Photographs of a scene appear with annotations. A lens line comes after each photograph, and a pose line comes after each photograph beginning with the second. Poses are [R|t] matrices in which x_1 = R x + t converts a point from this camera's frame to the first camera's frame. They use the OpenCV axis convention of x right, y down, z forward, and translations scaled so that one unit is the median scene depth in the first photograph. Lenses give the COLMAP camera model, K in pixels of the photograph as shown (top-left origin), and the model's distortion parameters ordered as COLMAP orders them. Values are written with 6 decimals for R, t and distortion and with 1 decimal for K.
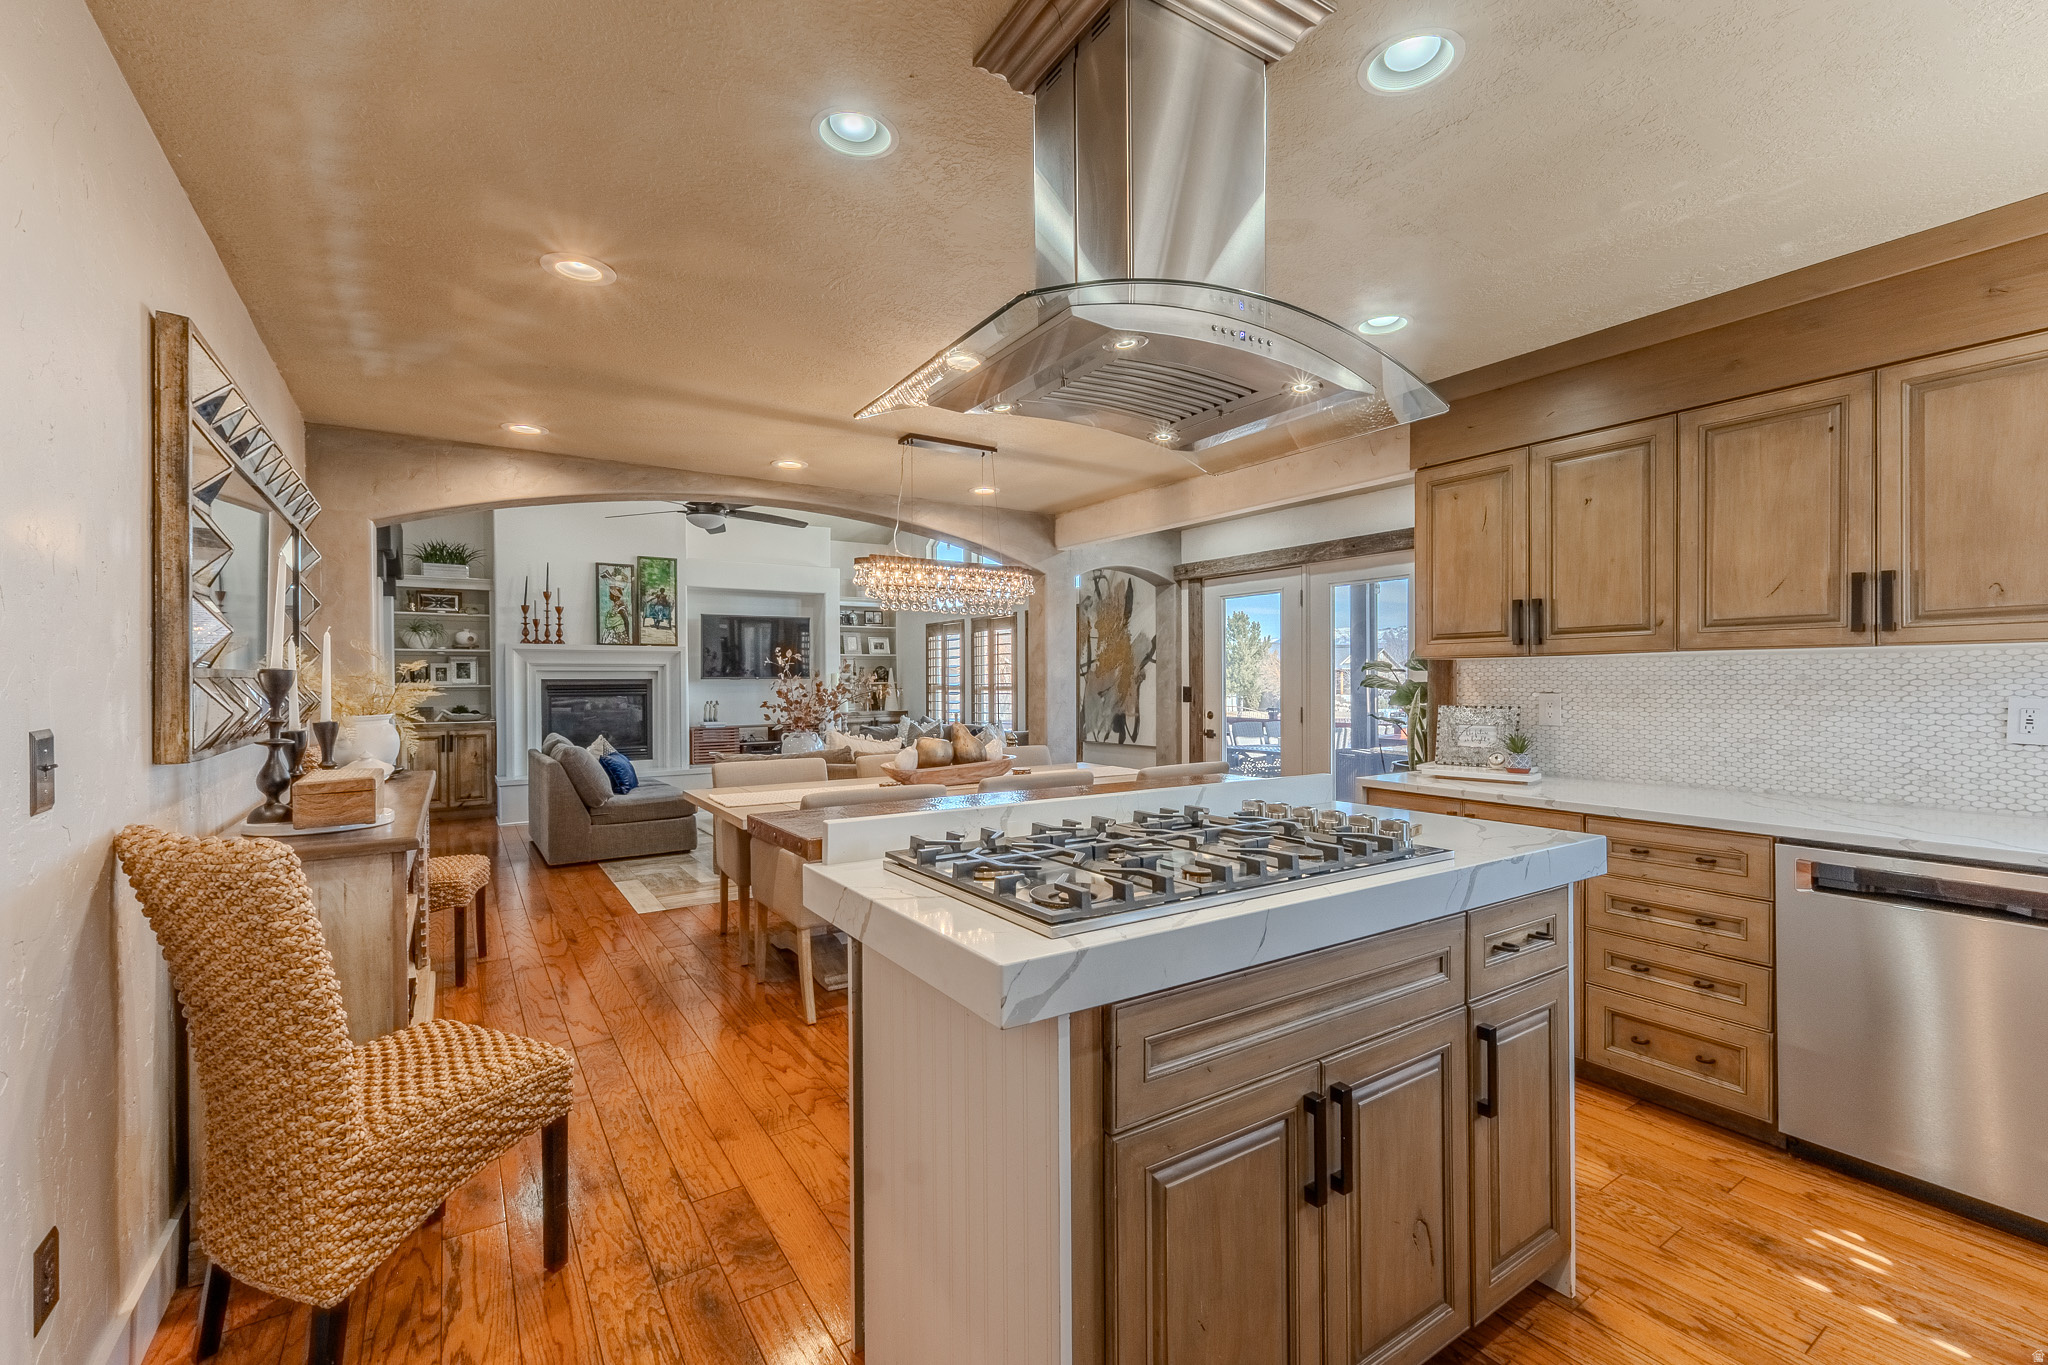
lens RADIAL K [[875.9, 0, 1011.5], [0, 875.9, 684.9], [0, 0, 1]] dist [0.003665, 0.000594]
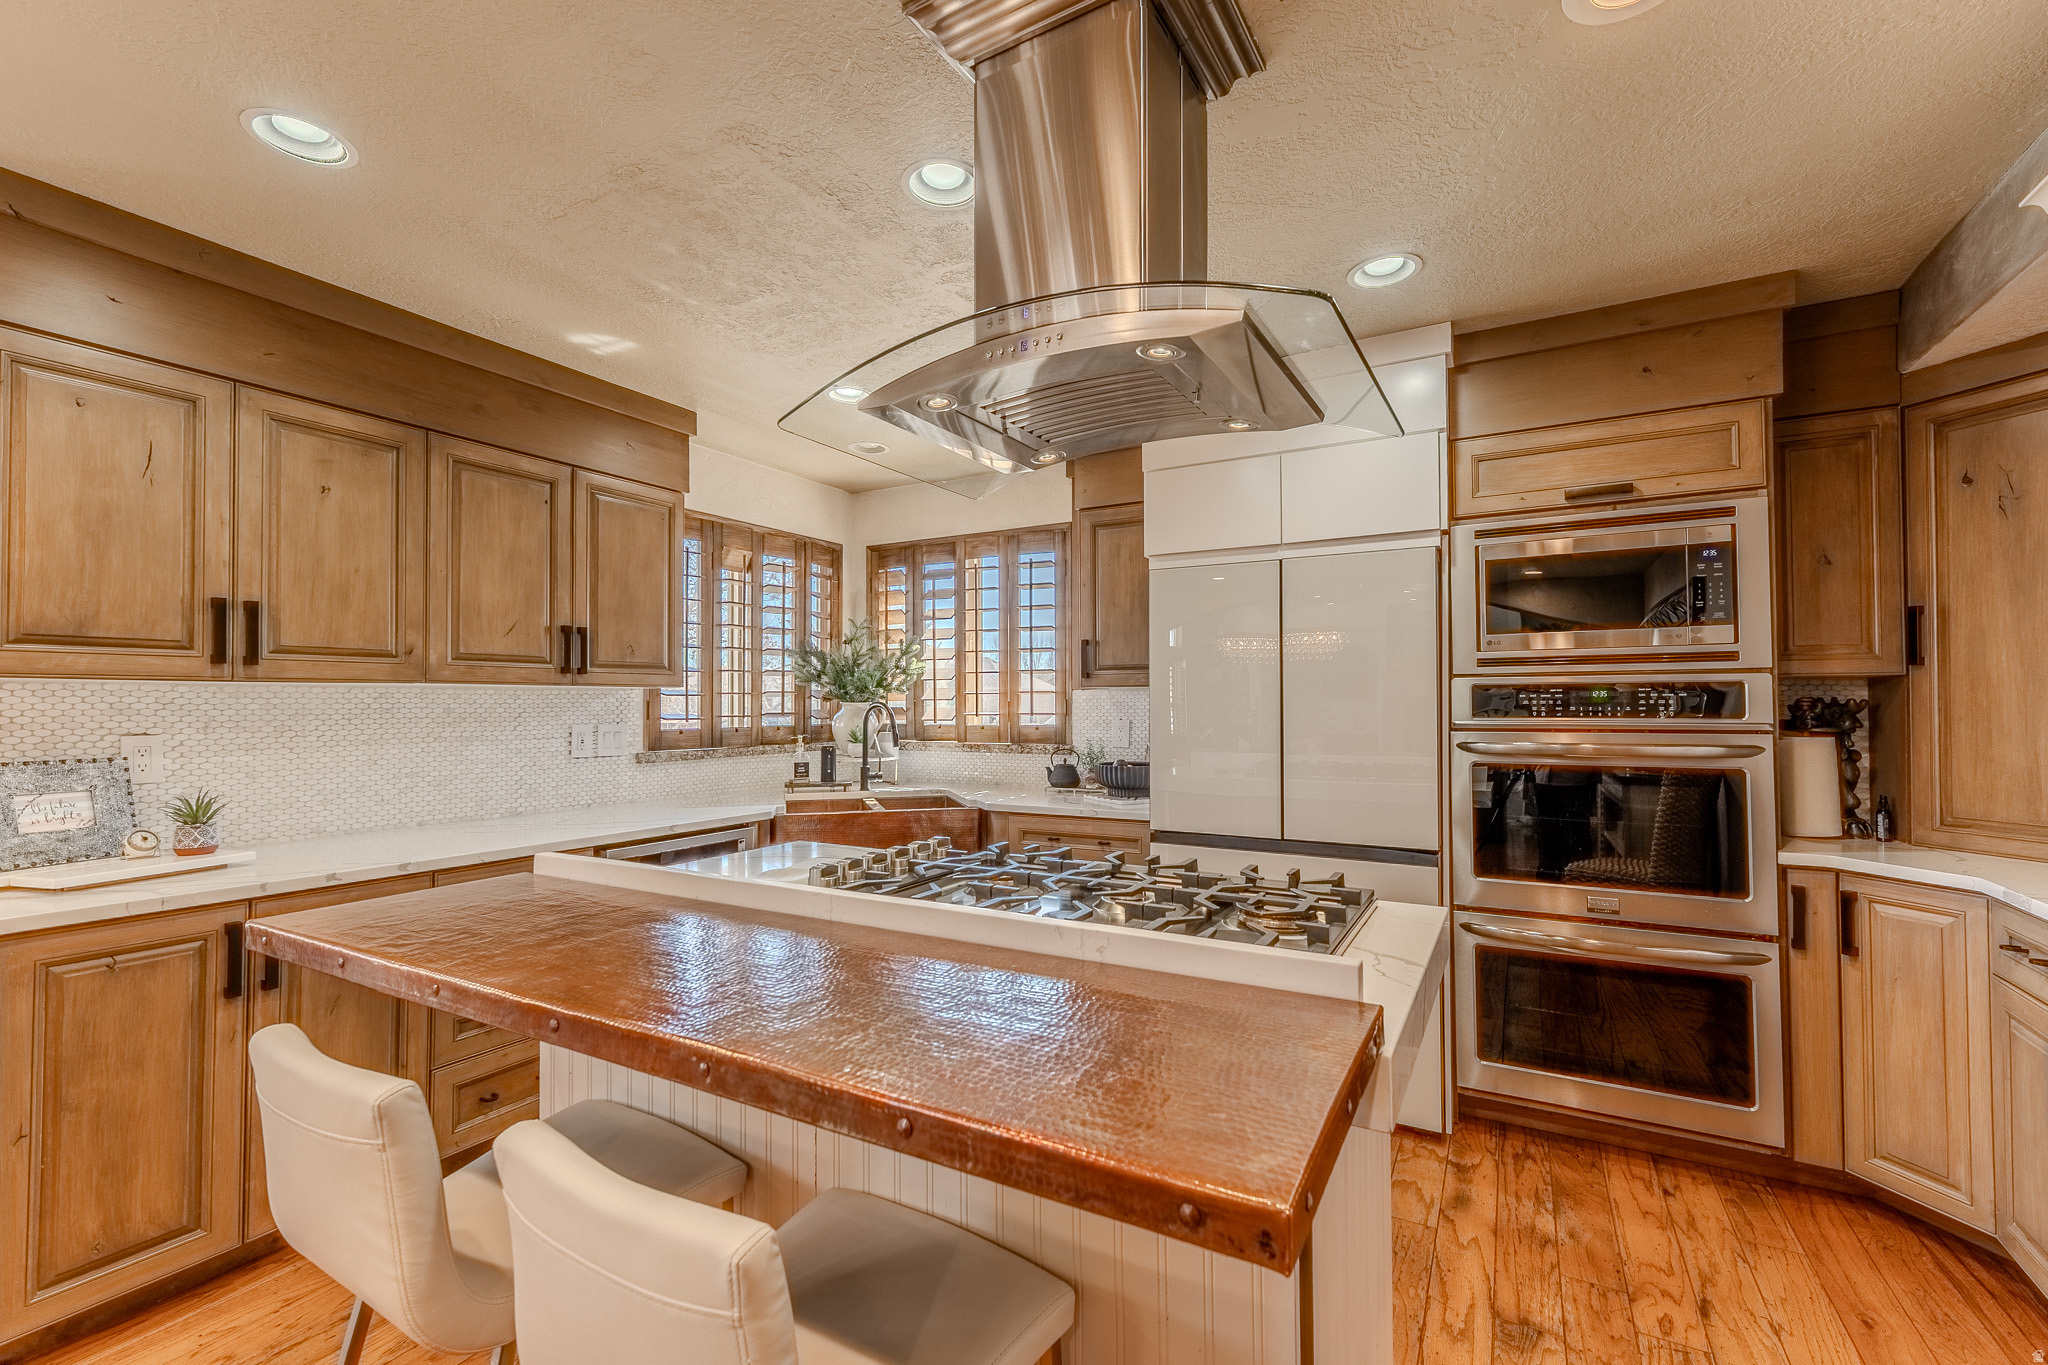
lens RADIAL K [[875.9, 0, 1036.7], [0, 875.9, 680.1], [0, 0, 1]] dist [0.003665, 0.000594]
pose [[-0.475116, 0.030283, 0.879402, -0.134977], [0.009491, 0.999526, -0.029292, -0.002816], [-0.879872, -0.005571, -0.475178, 0.313970]]
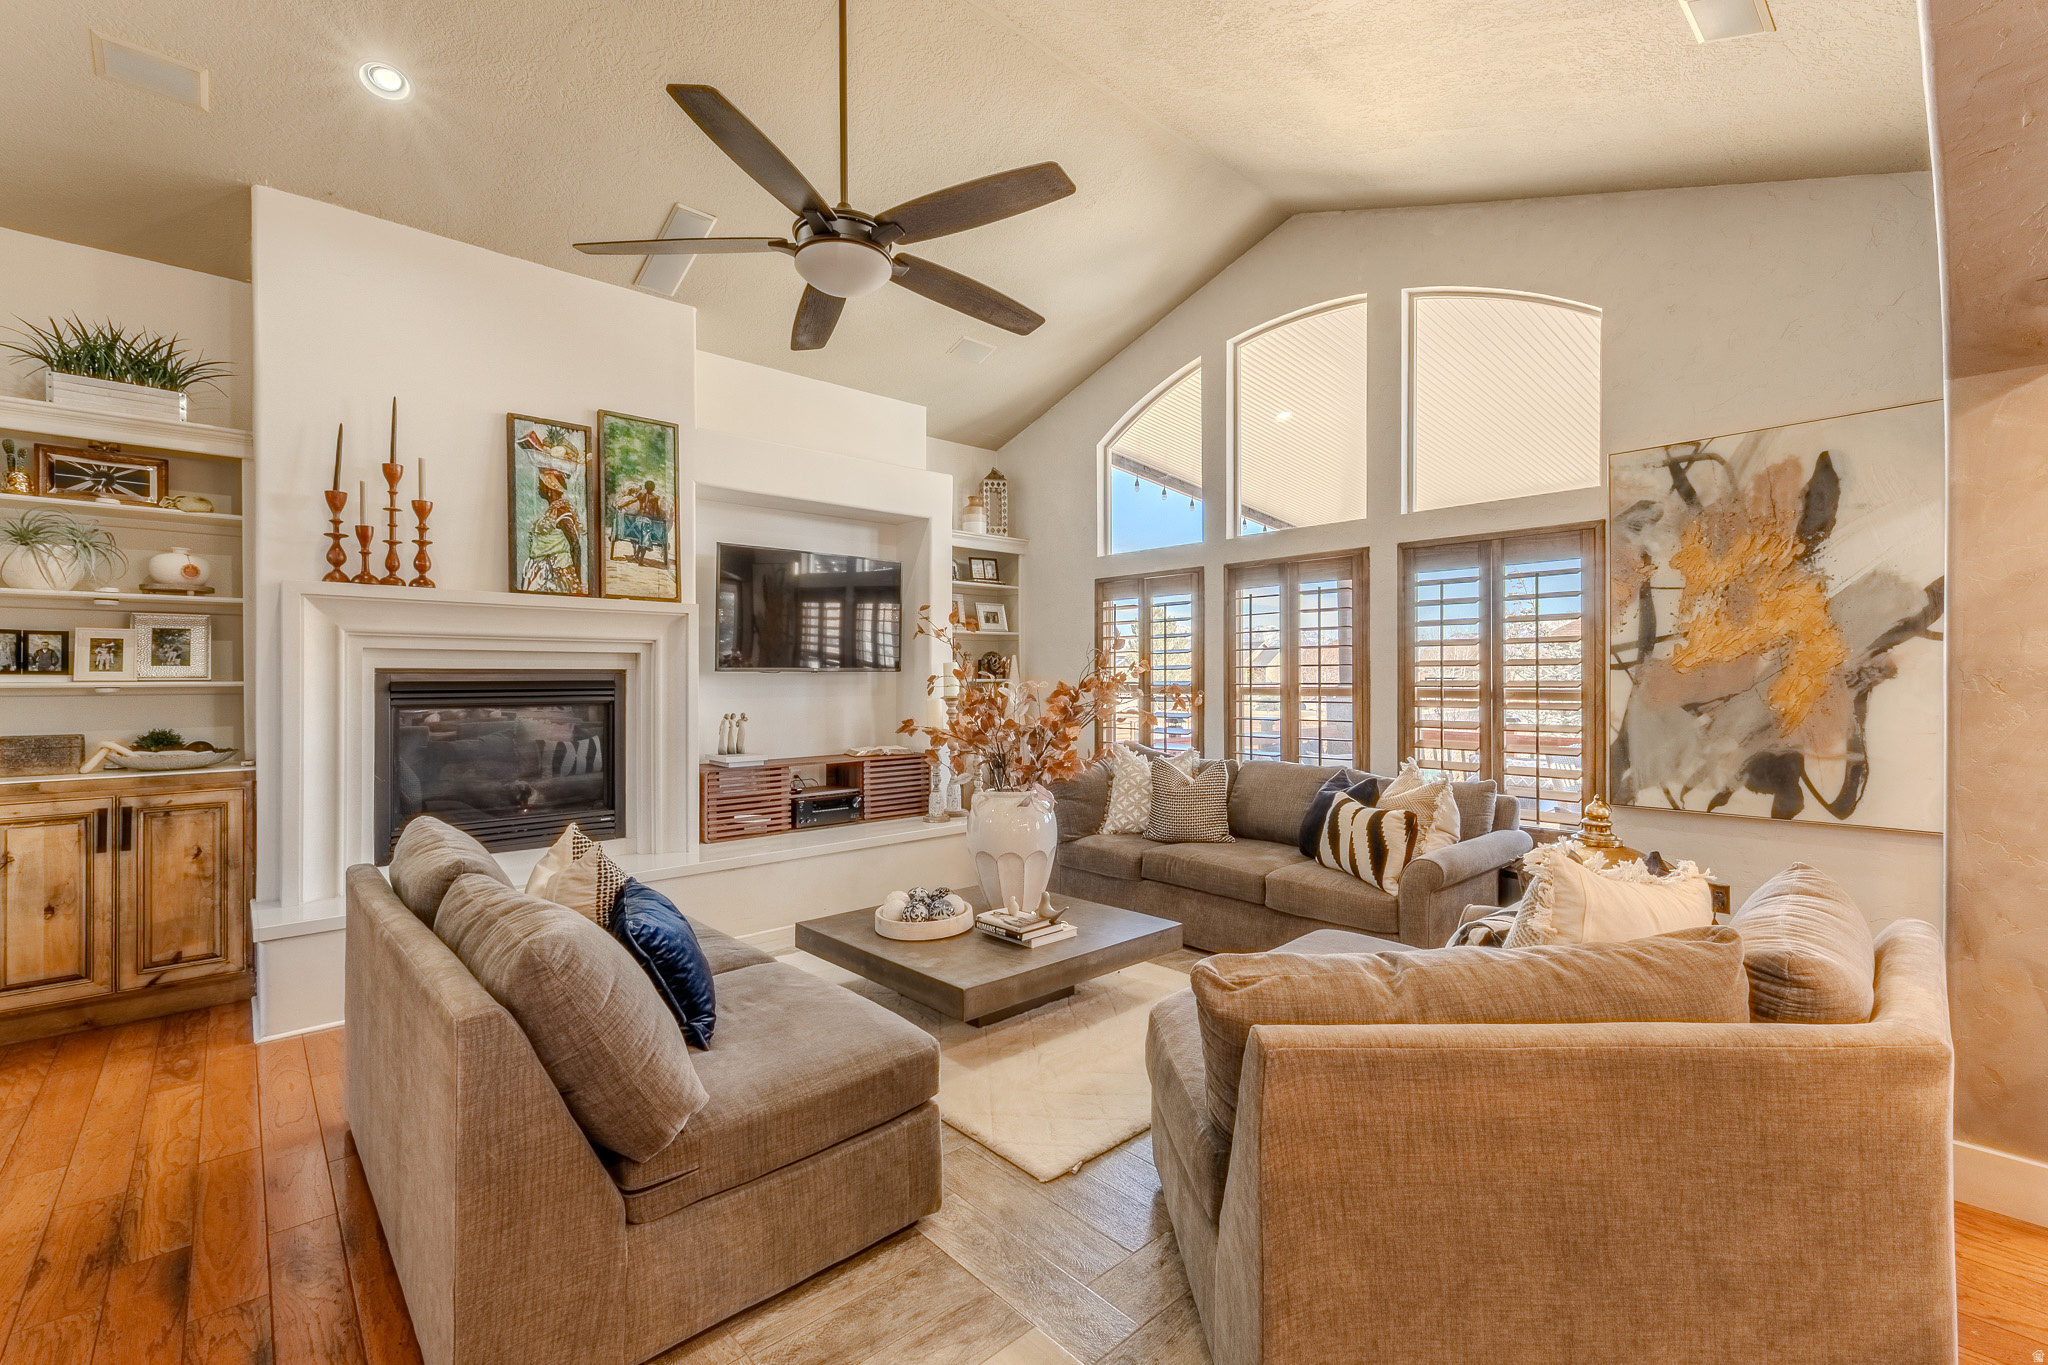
lens RADIAL K [[875.9, 0, 1007.6], [0, 875.9, 678.0], [0, 0, 1]] dist [0.003665, 0.000594]
pose [[0.987865, 0.005686, 0.155210, -0.325412], [-0.005296, 0.999982, -0.002929, -0.002272], [-0.155224, 0.002072, 0.987877, 0.577366]]
